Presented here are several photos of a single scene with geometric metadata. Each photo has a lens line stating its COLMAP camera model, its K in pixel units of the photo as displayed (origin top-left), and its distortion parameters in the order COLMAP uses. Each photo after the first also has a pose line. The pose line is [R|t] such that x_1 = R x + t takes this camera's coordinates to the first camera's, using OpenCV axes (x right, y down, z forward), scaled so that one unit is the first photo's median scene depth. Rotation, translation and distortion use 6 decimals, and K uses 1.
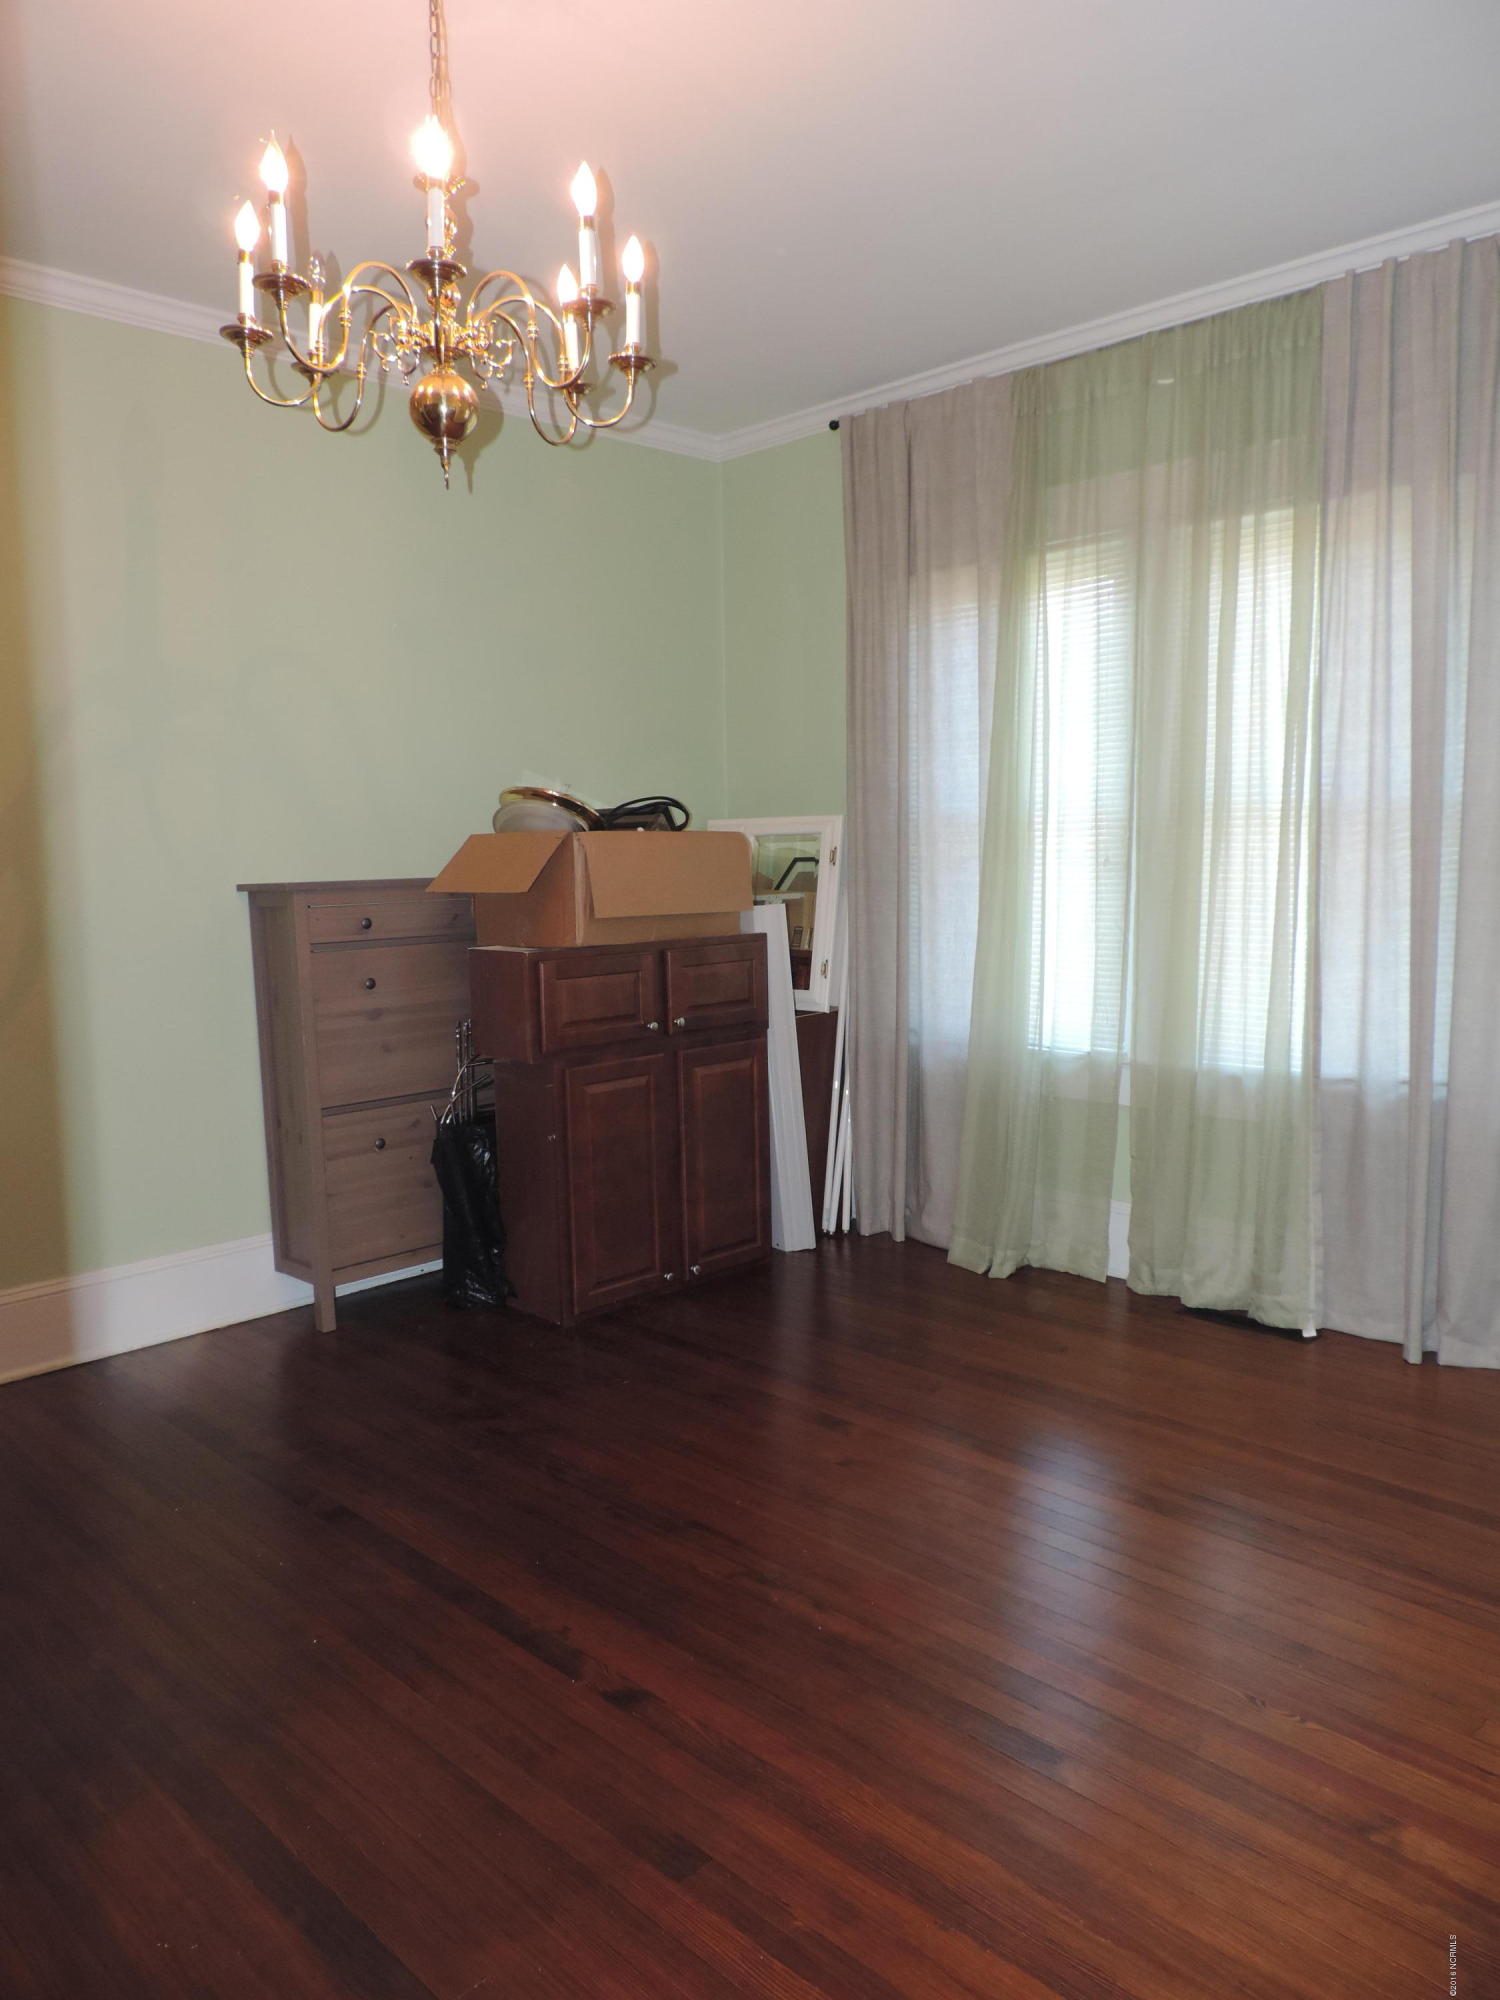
lens RADIAL K [[1417.4, 0, 755.6], [0, 1417.4, 990.5], [0, 0, 1]] dist [-0.017852, -0.002491]
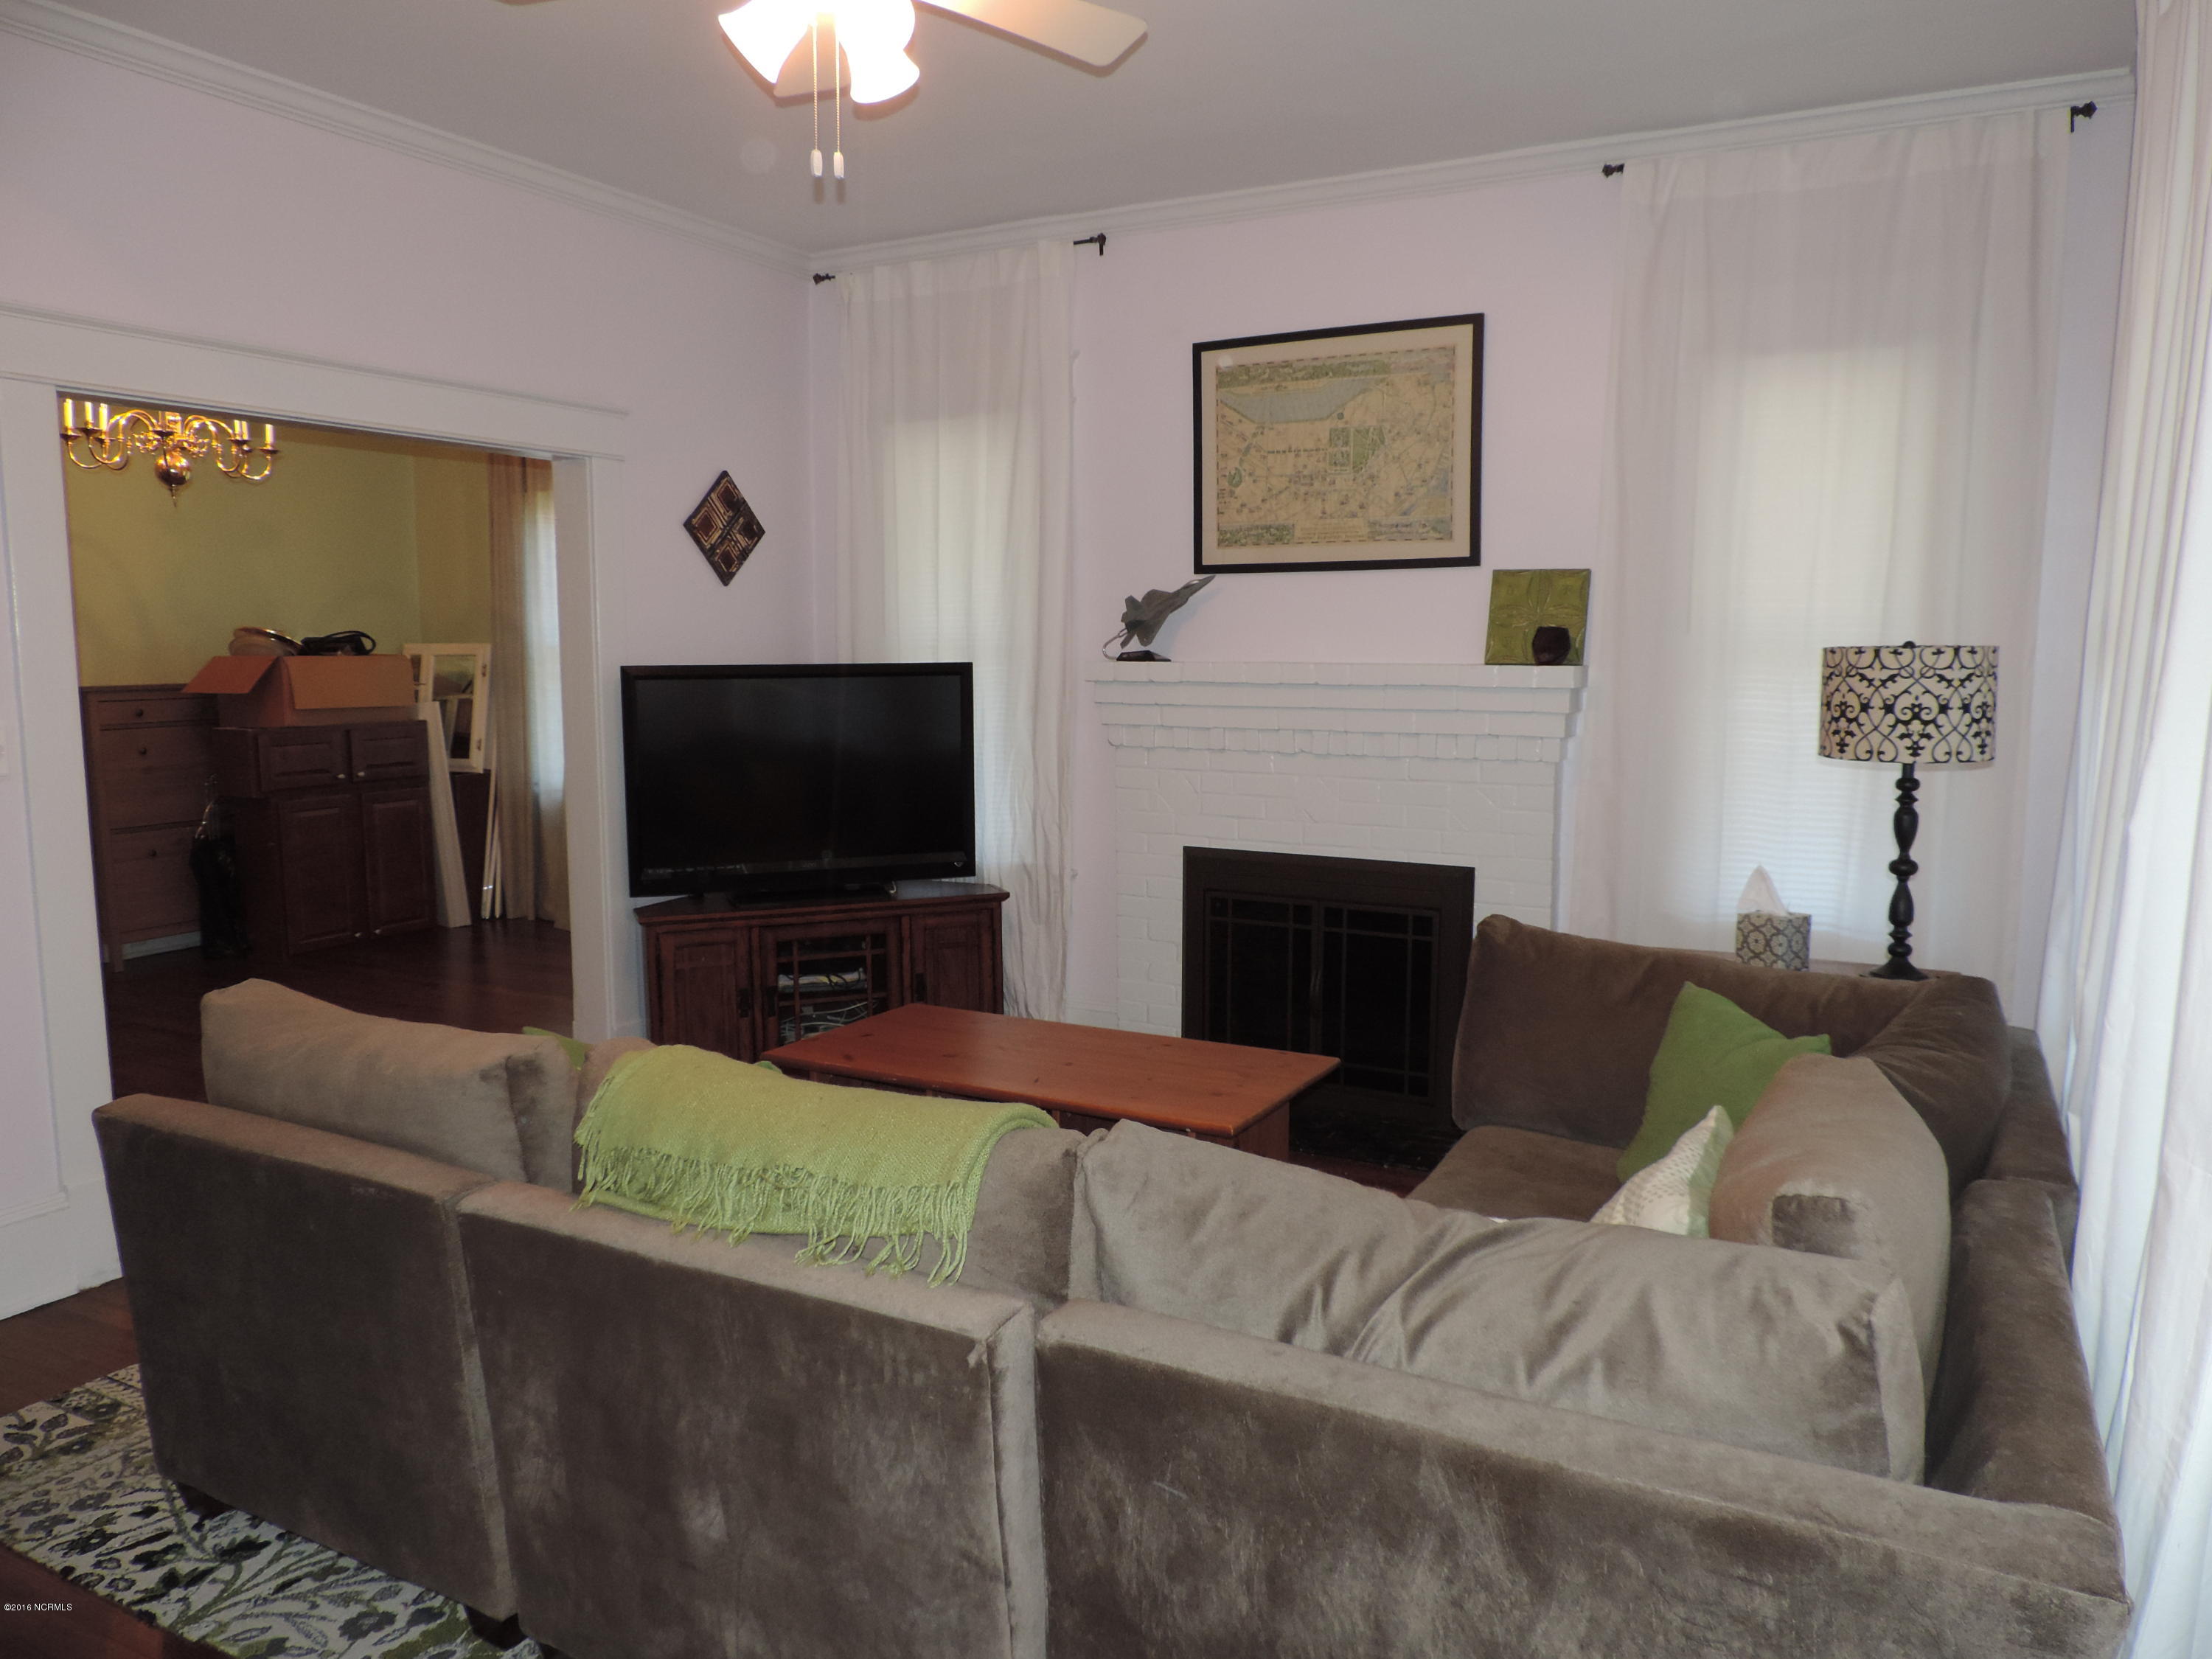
lens RADIAL K [[1567.6, 0, 1115.7], [0, 1567.6, 834.8], [0, 0, 1]] dist [-0.017852, -0.002491]
pose [[0.958492, -0.017224, 0.284597, 0.258614], [0.011492, 0.999696, 0.021798, 0.060899], [-0.284886, -0.017623, 0.958399, -0.926356]]
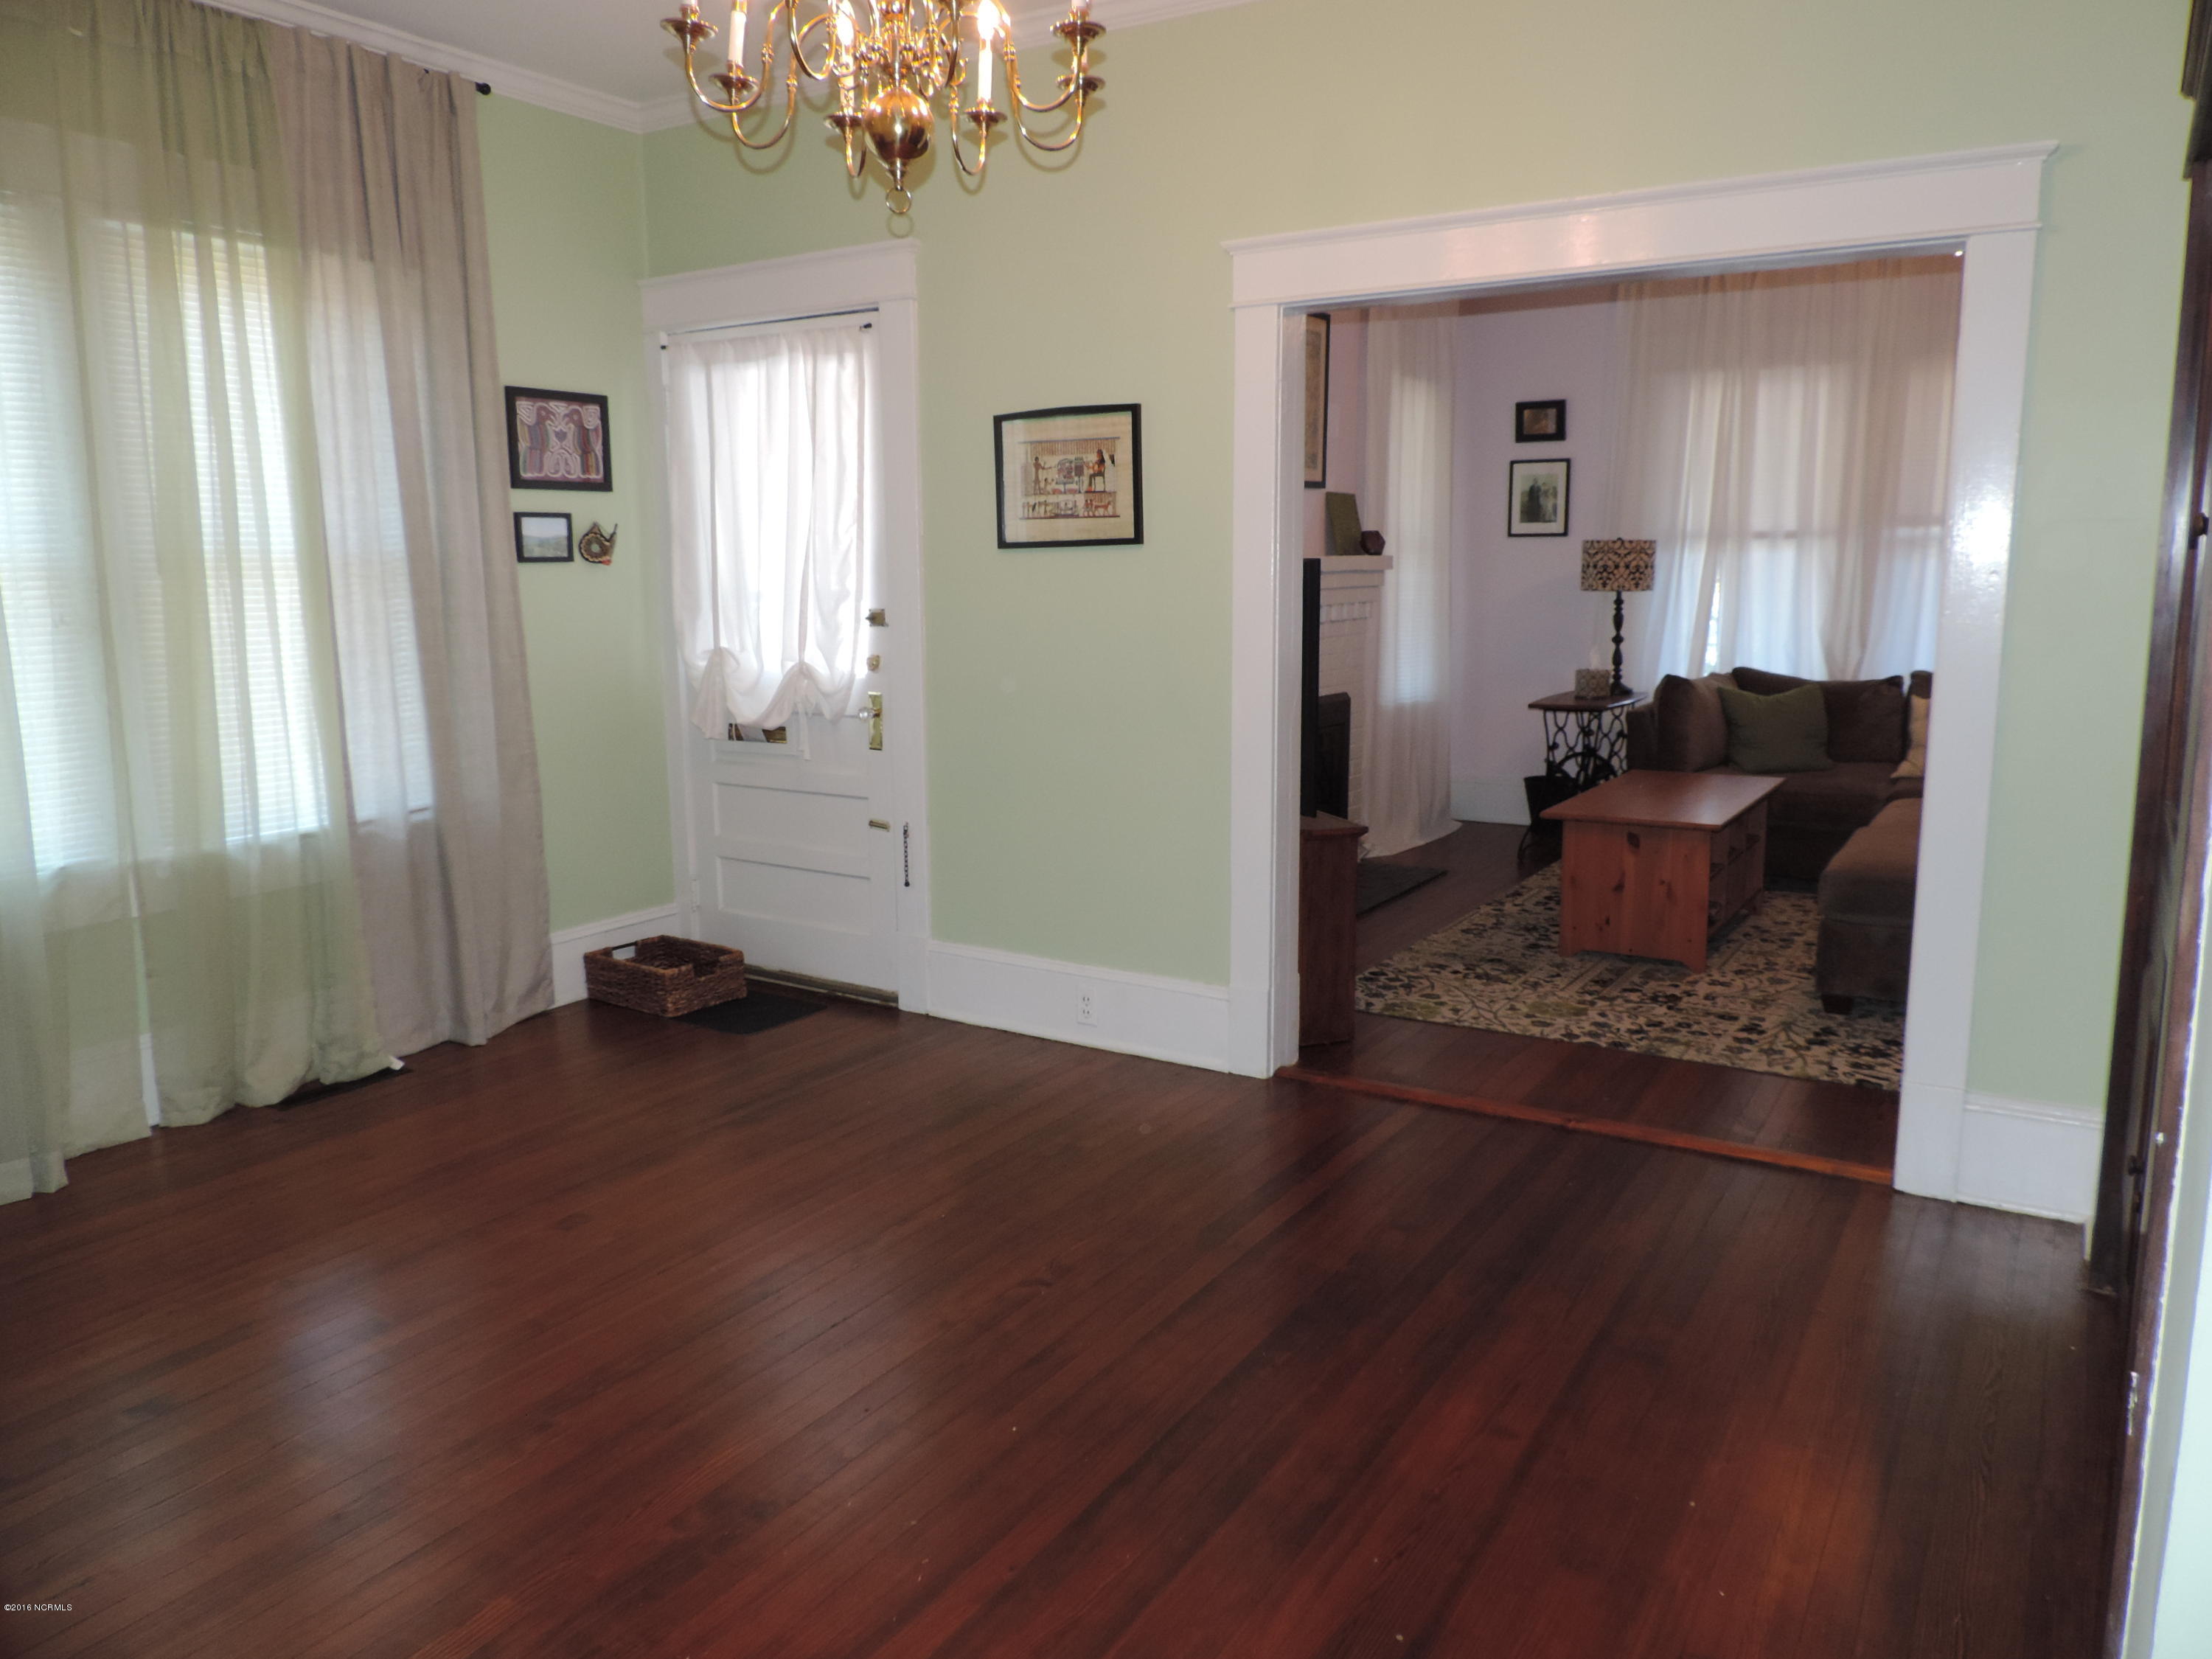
lens RADIAL K [[1567.6, 0, 1112.2], [0, 1567.6, 830.8], [0, 0, 1]] dist [-0.017852, -0.002491]
pose [[-0.213976, -0.145500, 0.965942, -0.726300], [0.116313, 0.978015, 0.173085, -0.058652], [-0.969890, 0.149388, -0.192348, 0.608661]]
